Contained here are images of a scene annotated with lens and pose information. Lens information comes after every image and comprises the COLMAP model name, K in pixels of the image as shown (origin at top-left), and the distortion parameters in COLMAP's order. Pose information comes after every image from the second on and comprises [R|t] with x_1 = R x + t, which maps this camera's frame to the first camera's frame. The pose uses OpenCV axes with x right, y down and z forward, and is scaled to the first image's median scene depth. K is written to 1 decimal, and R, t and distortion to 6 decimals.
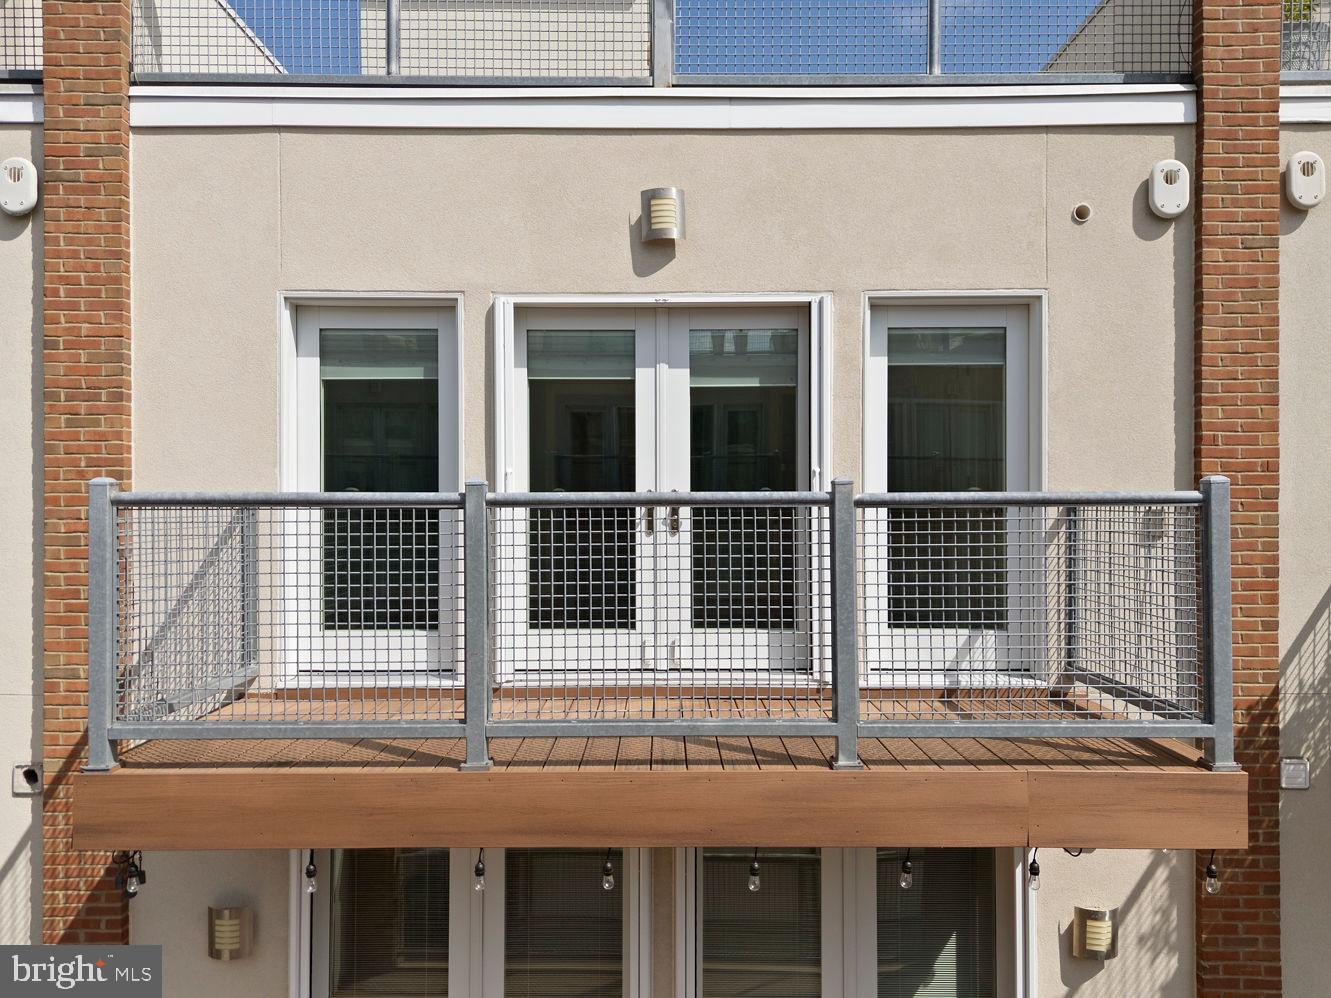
lens RADIAL K [[986.2, 0, 665.5], [0, 986.2, 499.0], [0, 0, 1]] dist [0.051564, -0.039469]
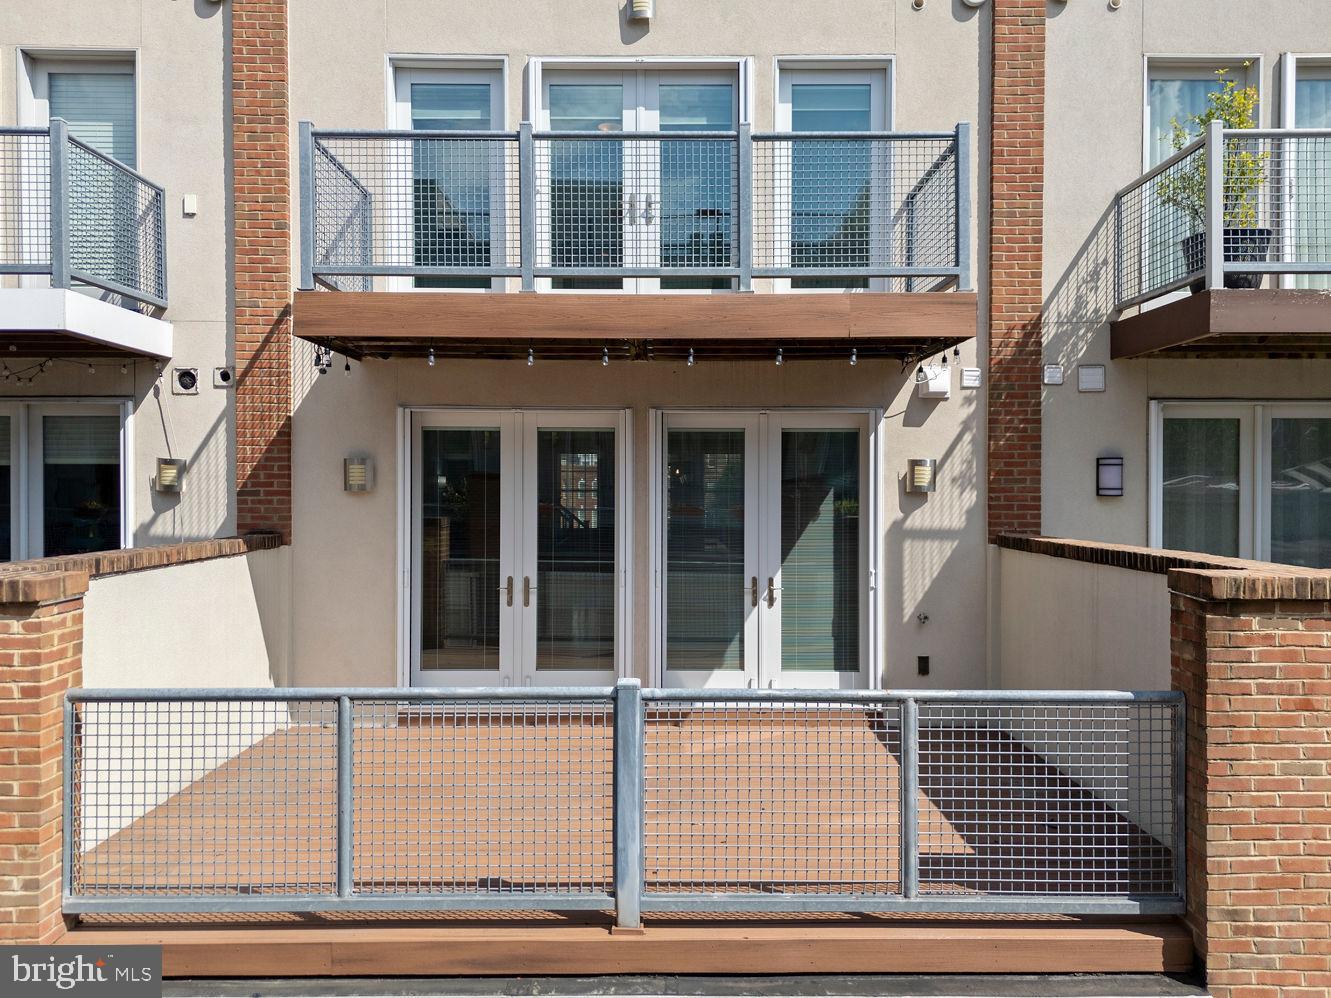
lens RADIAL K [[991.6, 0, 663.7], [0, 991.6, 490.7], [0, 0, 1]] dist [0.030625, 0.000673]
pose [[0.999983, 0.000466, 0.005884, 0.023657], [-0.000522, 0.999954, 0.009568, 0.441491], [-0.005879, -0.009571, 0.999937, -0.526844]]
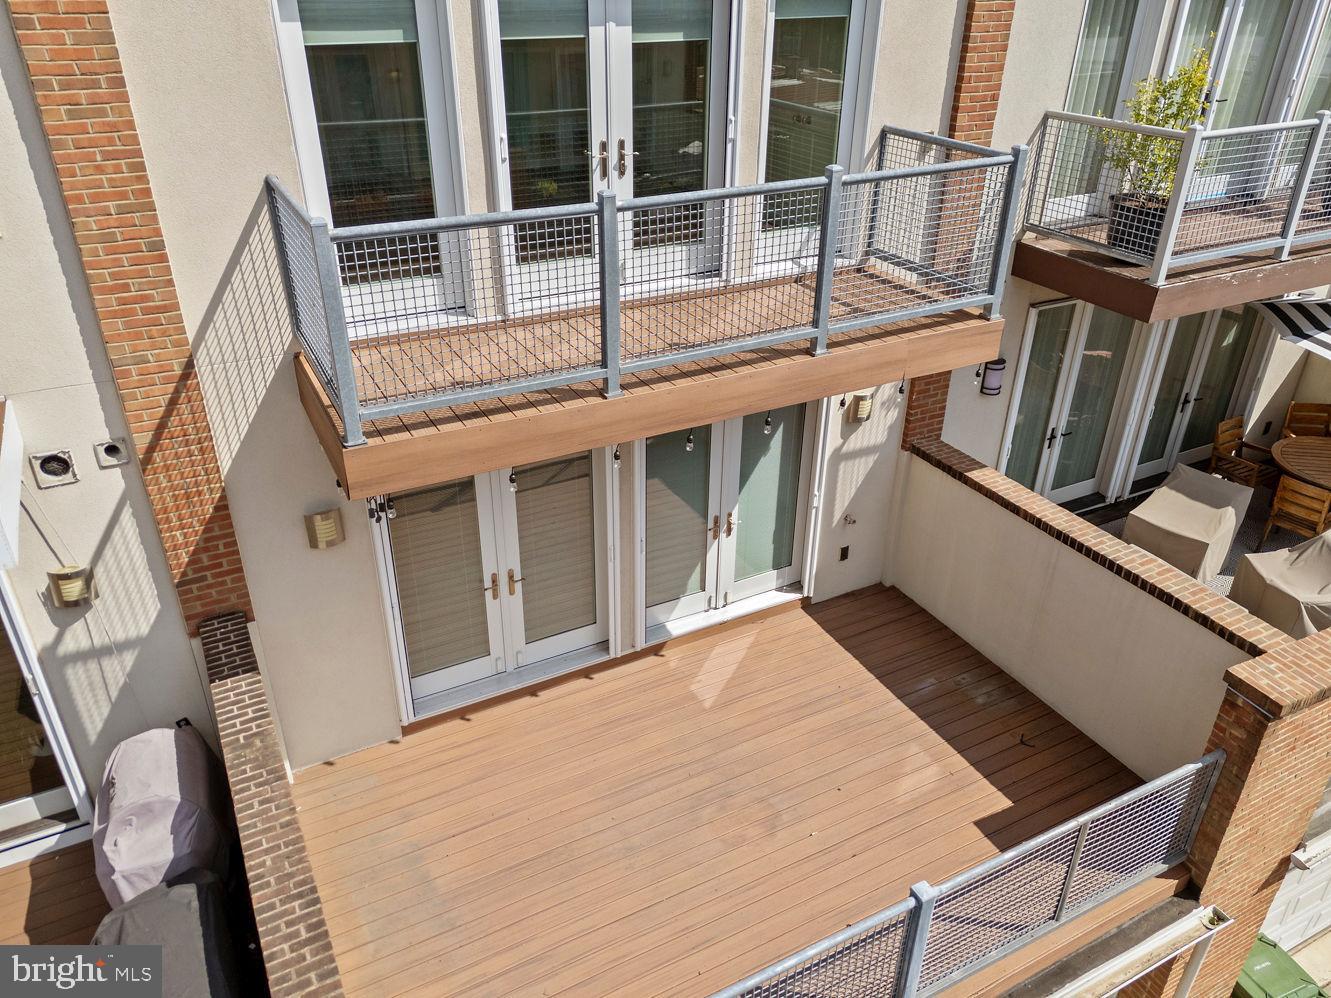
lens RADIAL K [[986.2, 0, 665.5], [0, 986.2, 499.0], [0, 0, 1]] dist [0.051564, -0.039469]
pose [[0.882367, -0.221164, 0.415348, -0.570246], [-0.015169, 0.868838, 0.494864, -0.237782], [-0.470317, -0.442952, 0.763280, -0.163462]]
